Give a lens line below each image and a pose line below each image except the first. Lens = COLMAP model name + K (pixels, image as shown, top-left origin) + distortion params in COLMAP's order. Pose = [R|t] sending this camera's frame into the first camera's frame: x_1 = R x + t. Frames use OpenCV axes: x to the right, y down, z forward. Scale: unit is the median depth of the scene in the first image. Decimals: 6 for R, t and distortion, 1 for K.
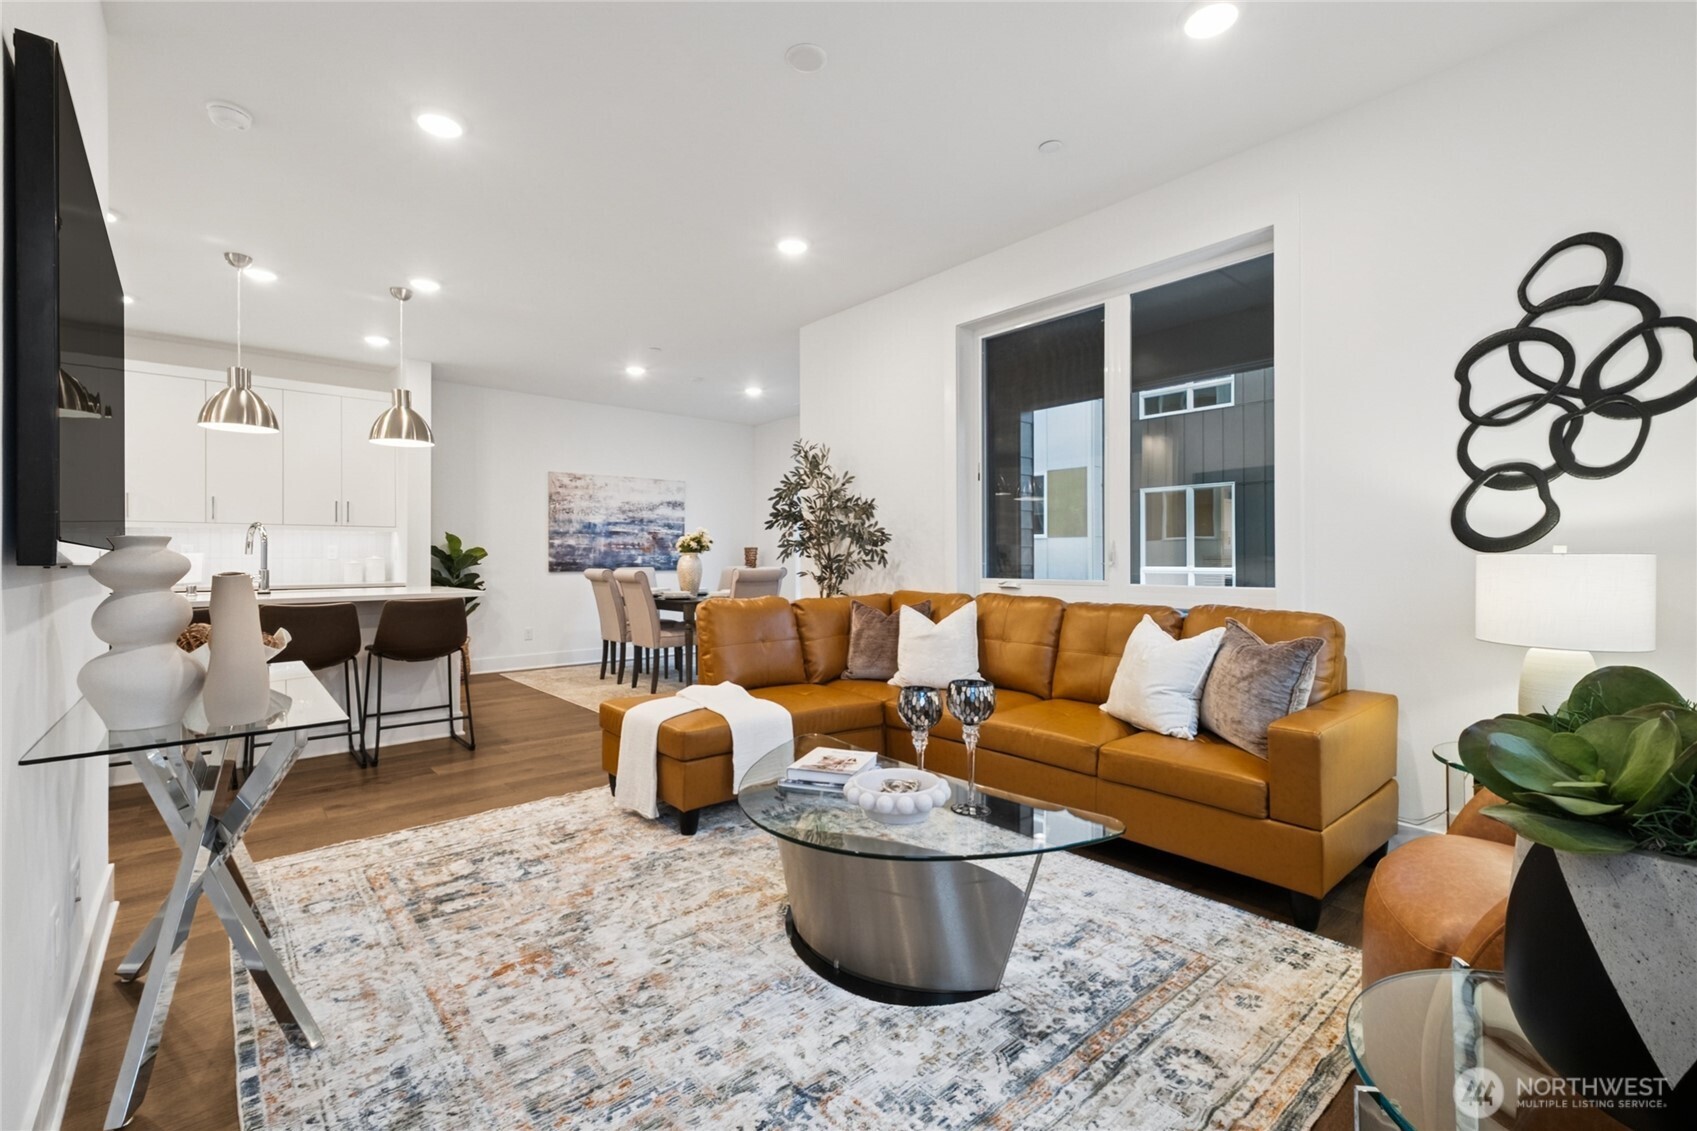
lens RADIAL K [[735.7, 0, 832.2], [0, 735.7, 551.5], [0, 0, 1]] dist [0.020898, 0.000069]
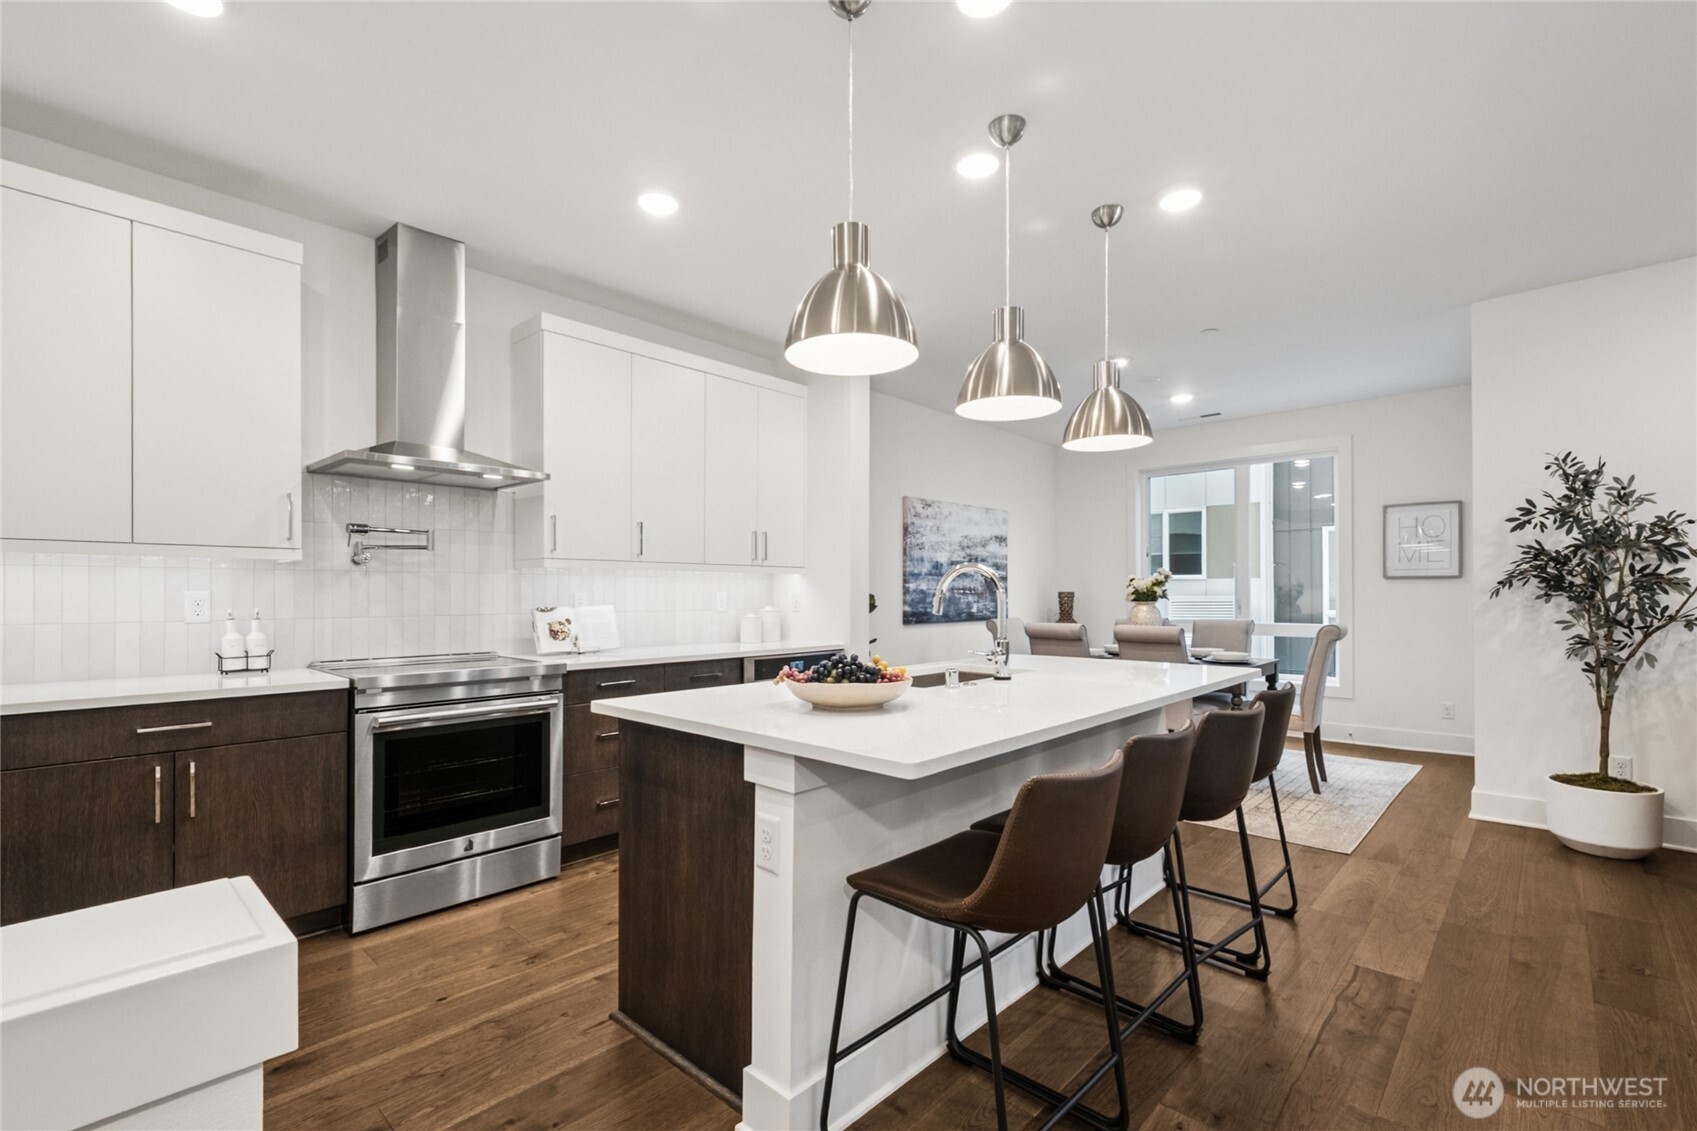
lens RADIAL K [[758.0, 0, 840.4], [0, 758.0, 591.3], [0, 0, 1]] dist [0.024535, 0.000041]
pose [[0.994787, 0.000779, 0.101969, -0.970003], [-0.000961, 0.999998, 0.001739, -0.016430], [-0.101967, -0.001828, 0.994786, 0.381695]]
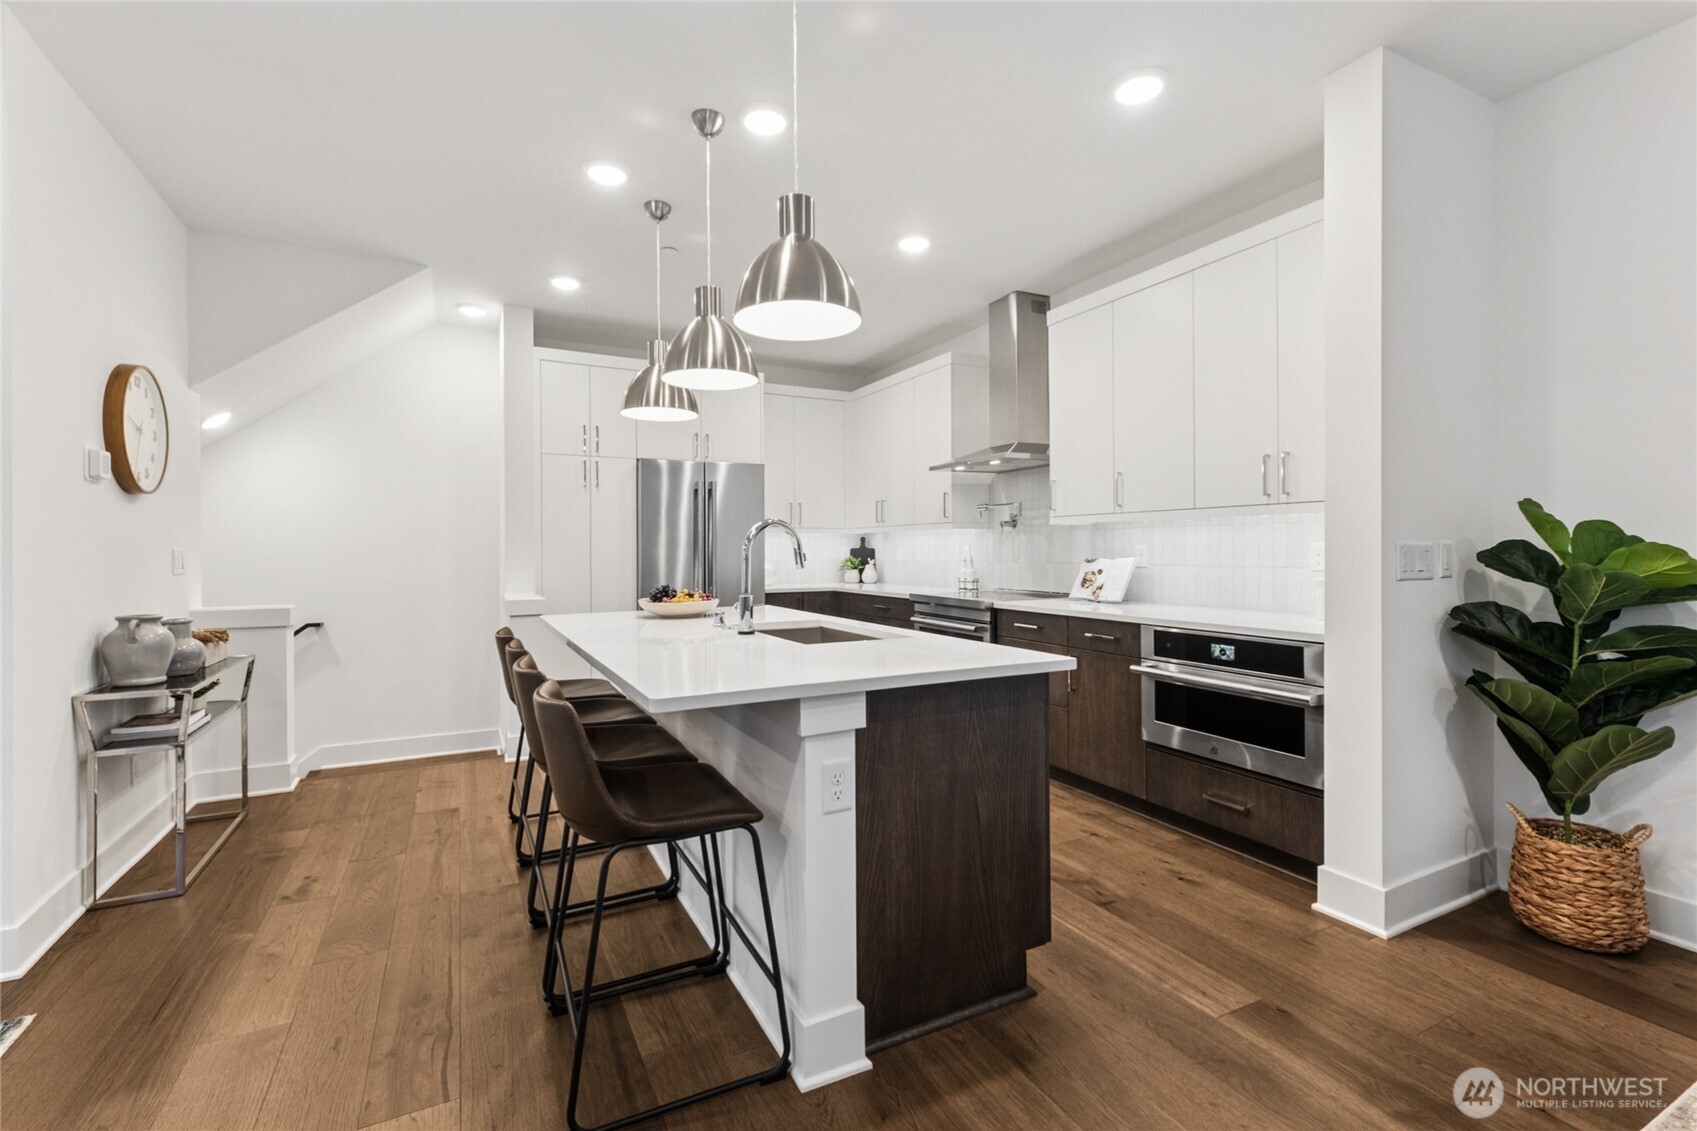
lens RADIAL K [[749.8, 0, 853.2], [0, 749.8, 554.1], [0, 0, 1]] dist [0.001268, 0.000107]
pose [[-0.224877, 0.010132, -0.974334, -0.172992], [0.014103, 0.999875, 0.007143, -0.012410], [0.974285, -0.012135, -0.224992, 1.239460]]
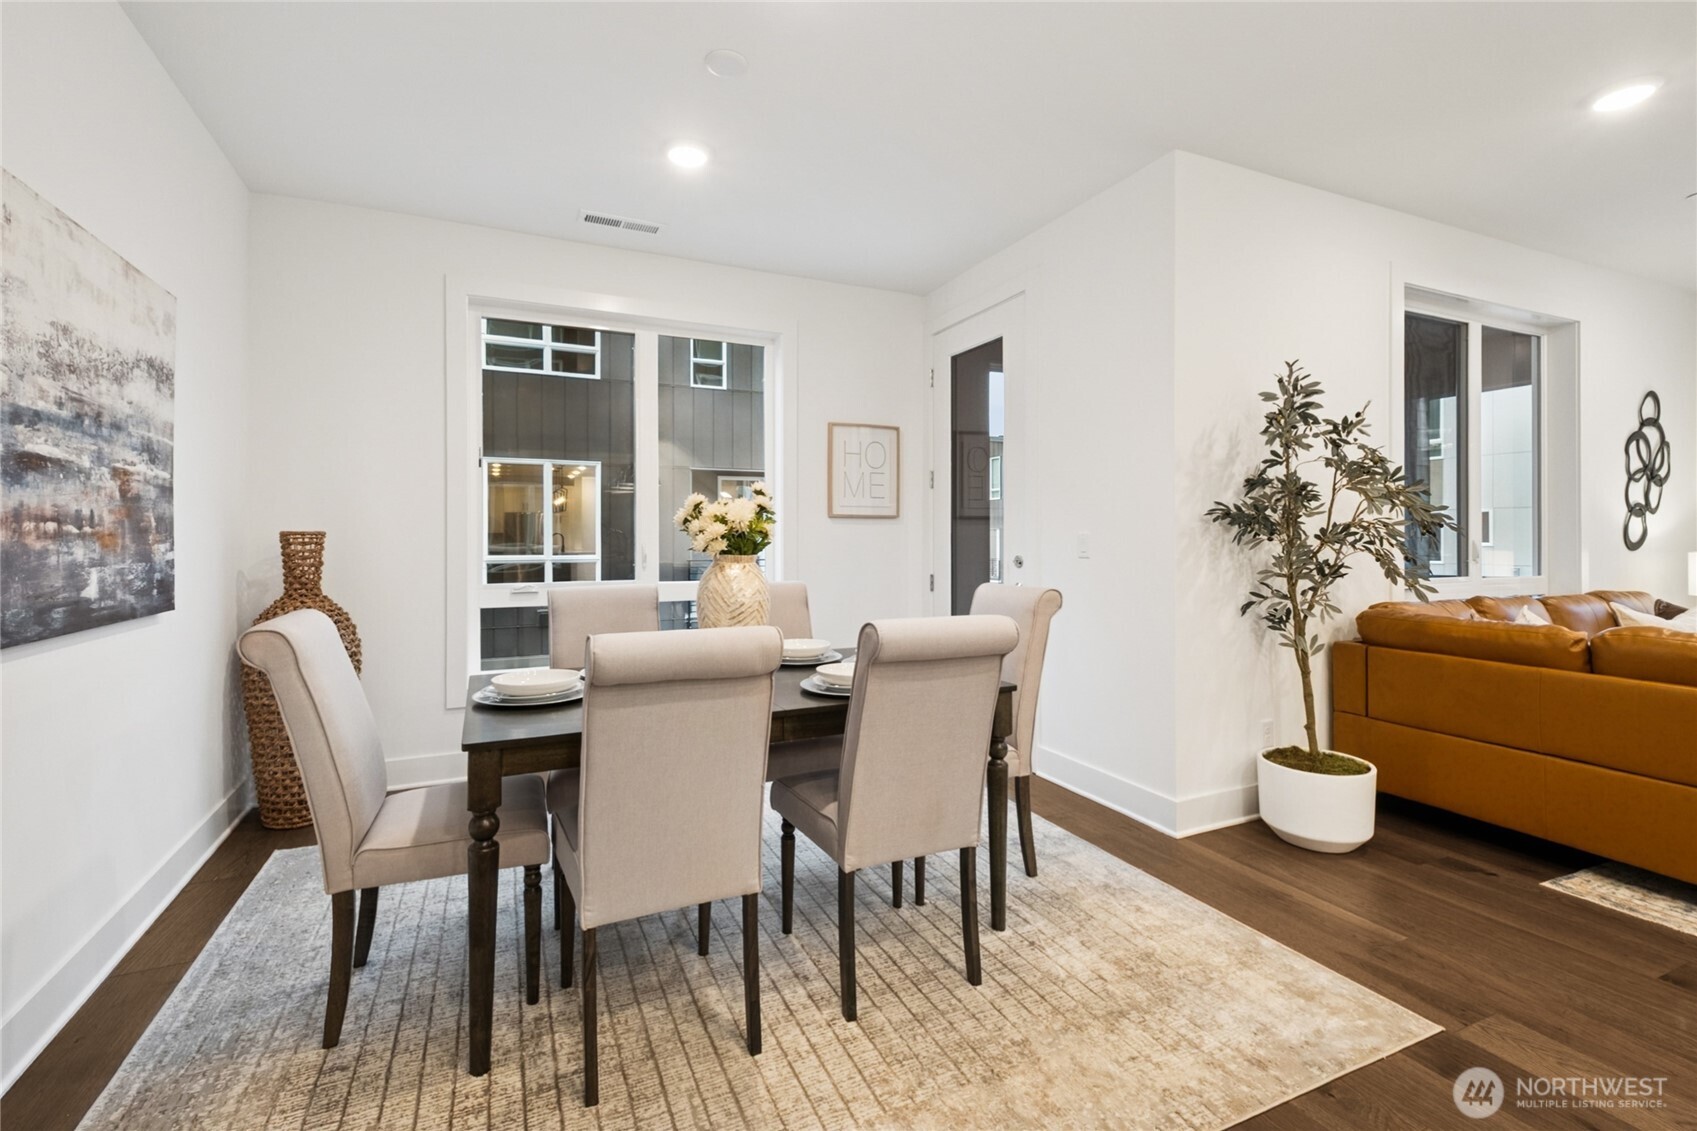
lens RADIAL K [[748.5, 0, 849.1], [0, 748.5, 533.6], [0, 0, 1]] dist [0.020678, -0.000346]
pose [[0.270388, 0.004543, 0.962741, -0.849357], [-0.007616, 0.999968, -0.002580, -0.012097], [-0.962721, -0.006634, 0.270414, 1.387146]]
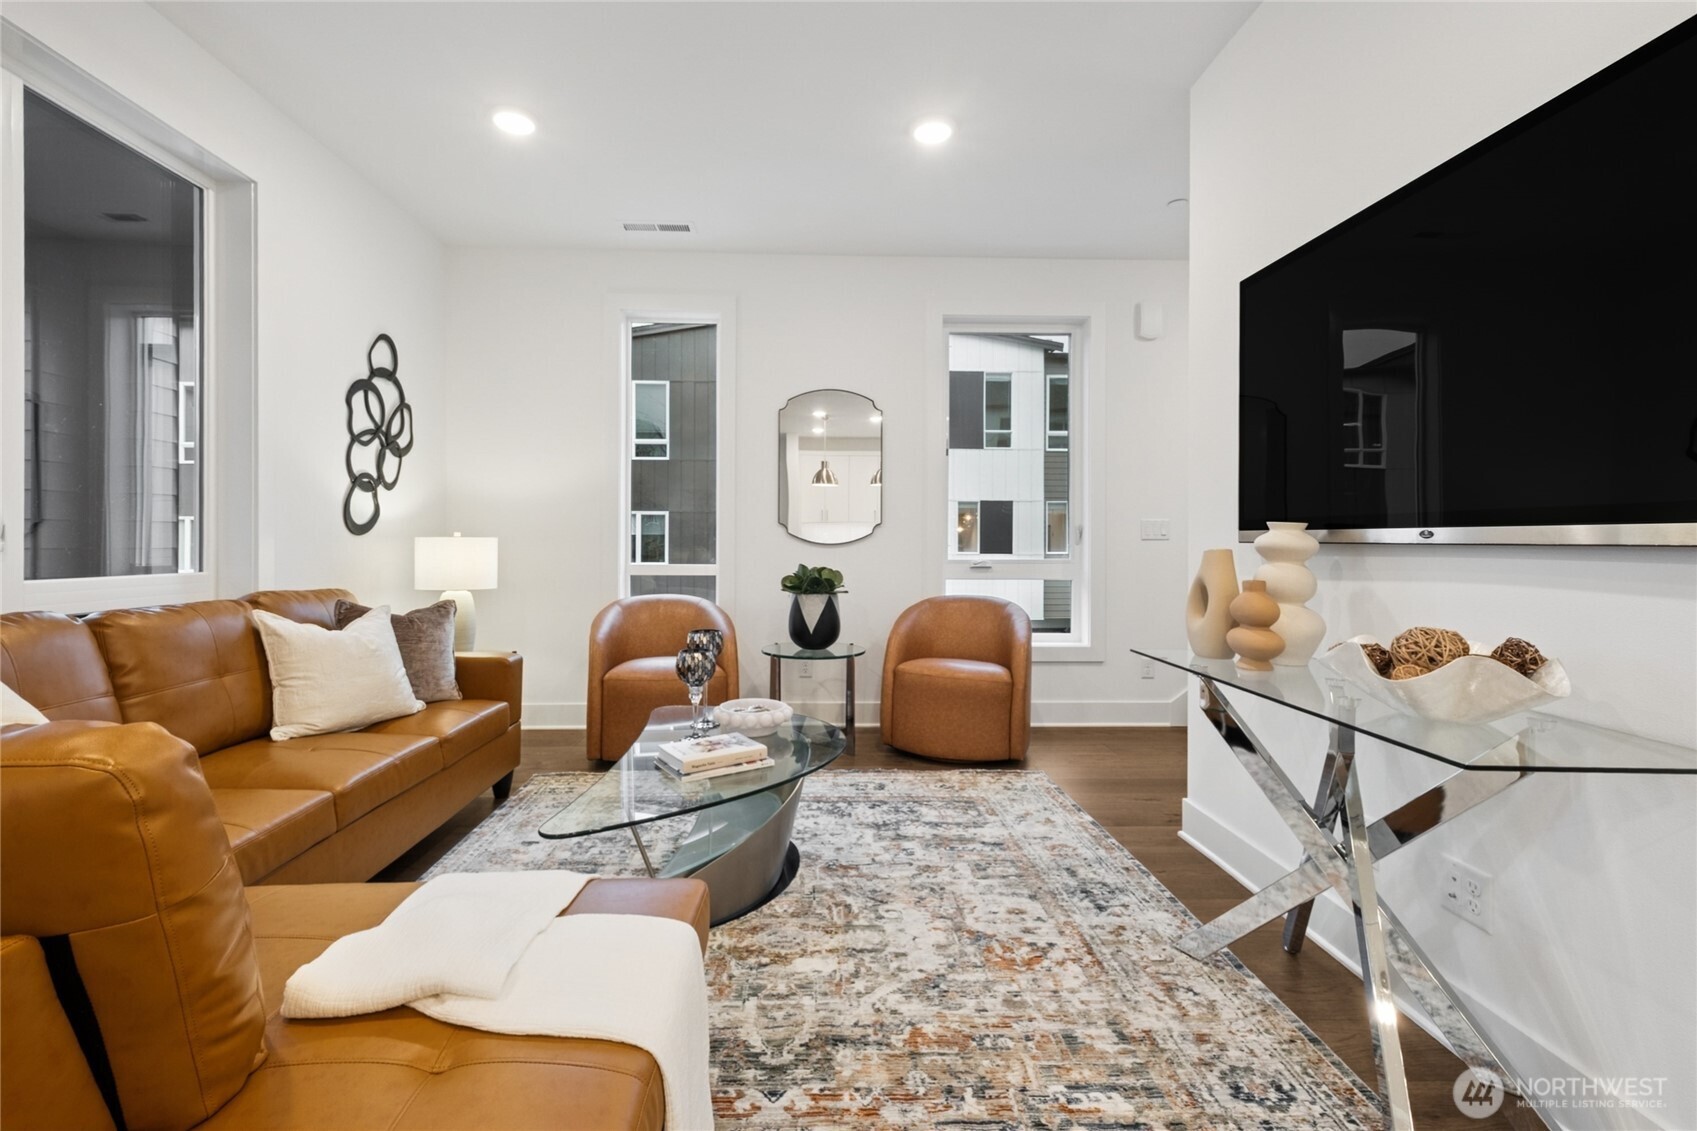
lens RADIAL K [[735.7, 0, 832.2], [0, 735.7, 551.5], [0, 0, 1]] dist [0.020898, 0.000069]
pose [[-0.781545, -0.007878, 0.623799, -0.395657], [-0.008574, 0.999961, 0.001886, 0.013051], [-0.623790, -0.003874, -0.781582, 0.907291]]
